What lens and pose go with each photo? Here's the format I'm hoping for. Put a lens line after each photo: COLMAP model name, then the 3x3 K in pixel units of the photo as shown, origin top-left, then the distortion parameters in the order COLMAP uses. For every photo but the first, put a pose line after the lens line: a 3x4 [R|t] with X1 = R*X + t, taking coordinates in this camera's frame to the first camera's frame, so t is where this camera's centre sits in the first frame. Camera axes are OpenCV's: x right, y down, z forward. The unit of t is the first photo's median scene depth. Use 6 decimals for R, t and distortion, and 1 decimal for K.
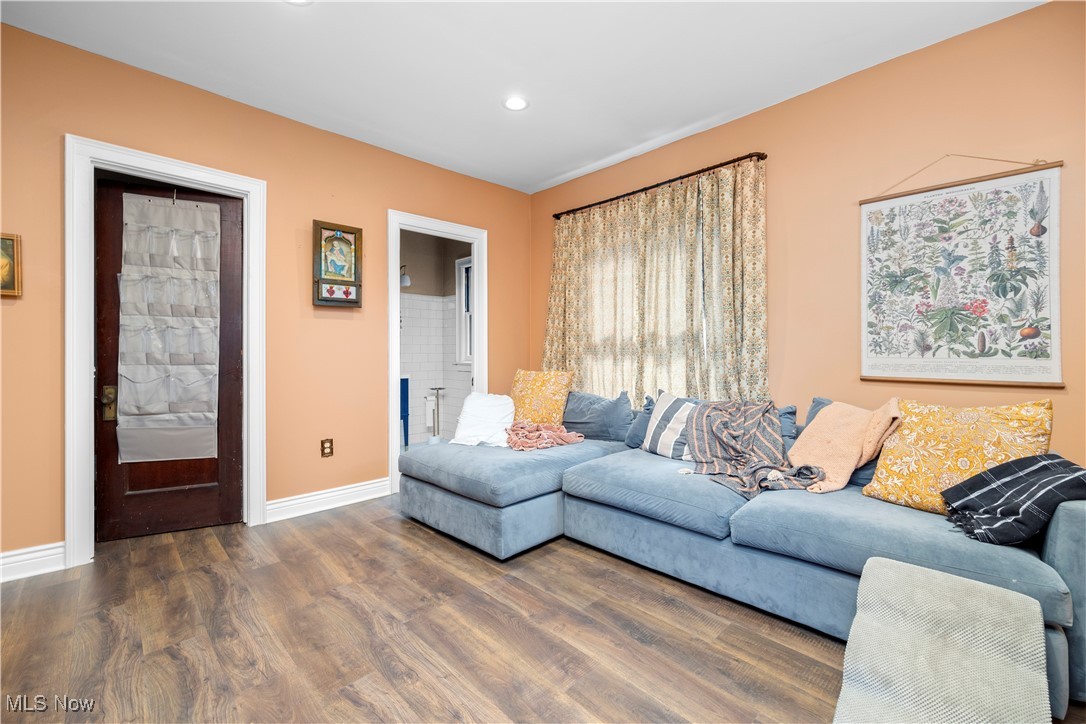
lens RADIAL K [[456.3, 0, 545.1], [0, 456.3, 354.3], [0, 0, 1]] dist [-0.000397, -0.000156]
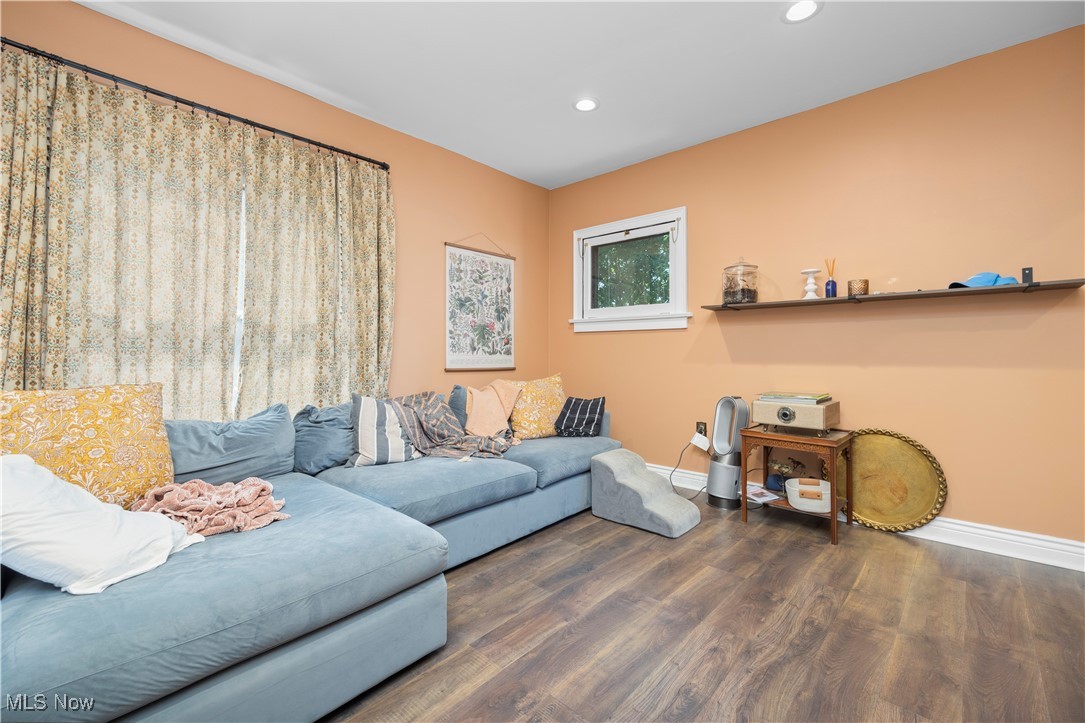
lens RADIAL K [[455.9, 0, 544.6], [0, 455.9, 353.8], [0, 0, 1]] dist [-0.000397, -0.000156]
pose [[-0.061499, 0.002022, 0.998105, -0.834790], [0.002820, 0.999994, -0.001852, 0.007373], [-0.998103, 0.002701, -0.061504, 0.925747]]
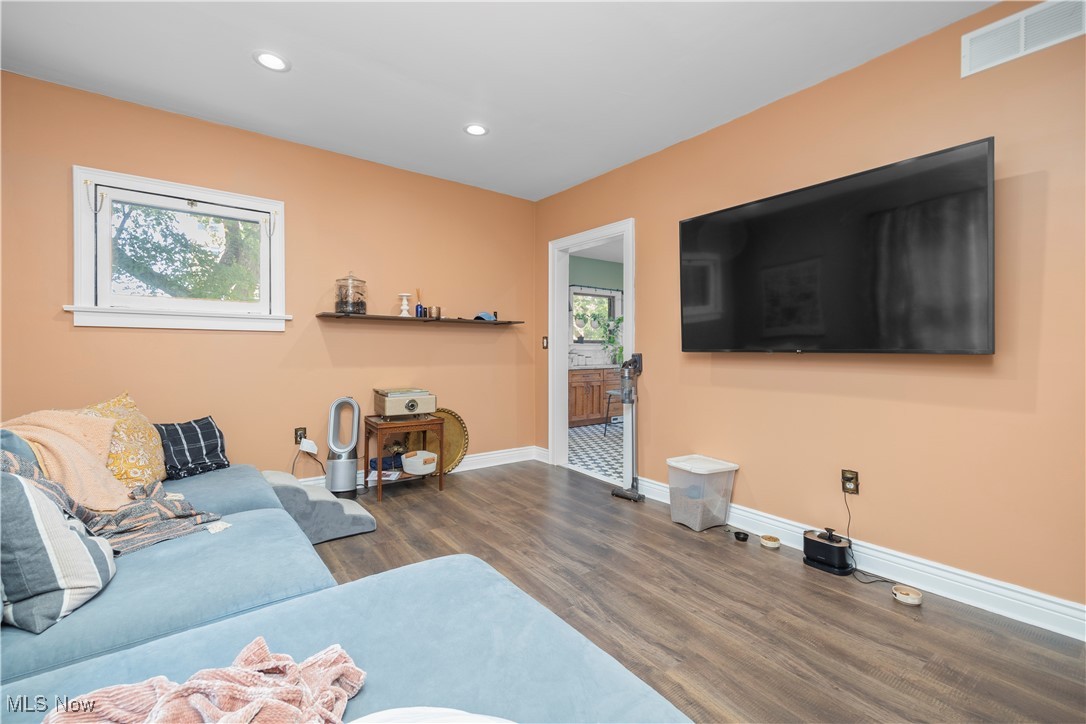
lens RADIAL K [[456.3, 0, 545.1], [0, 456.3, 354.3], [0, 0, 1]] dist [-0.000397, -0.000156]
pose [[-0.990861, -0.003006, 0.134856, -0.320976], [-0.001571, 0.999941, 0.010753, -0.026967], [-0.134881, 0.010442, -0.990807, 1.731371]]
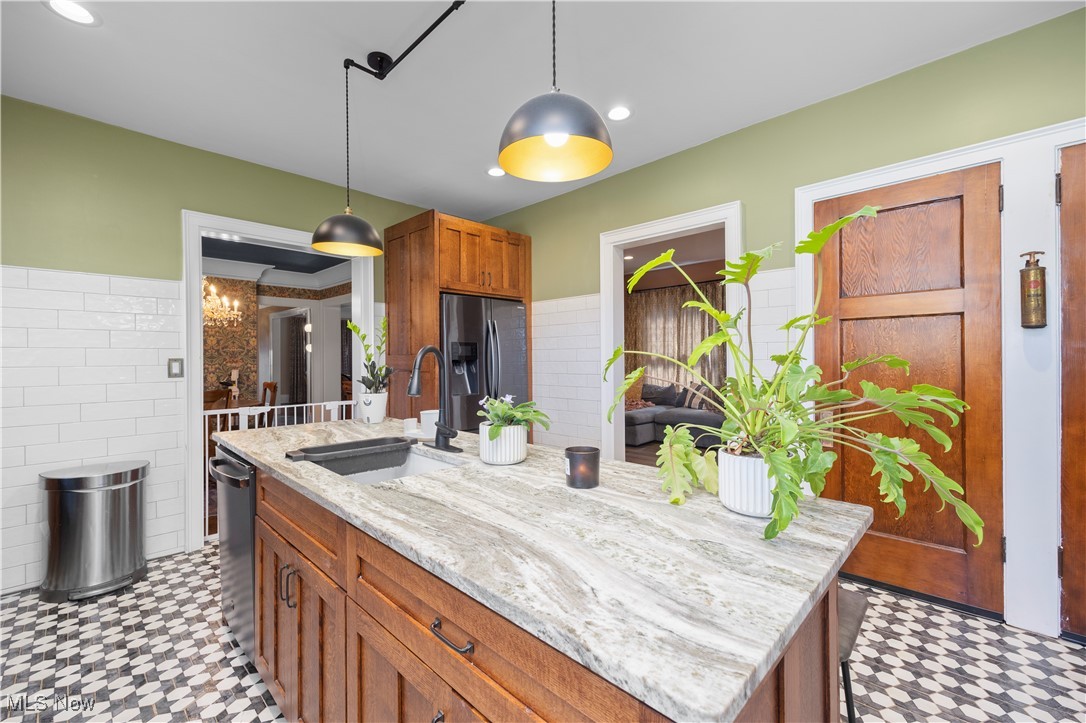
lens RADIAL K [[456.3, 0, 545.1], [0, 456.3, 353.8], [0, 0, 1]] dist [-0.000397, -0.000156]
pose [[0.999772, -0.007677, 0.019937, -0.696041], [0.007875, 0.999920, -0.009886, -0.057808], [-0.019860, 0.010040, 0.999752, -1.692773]]
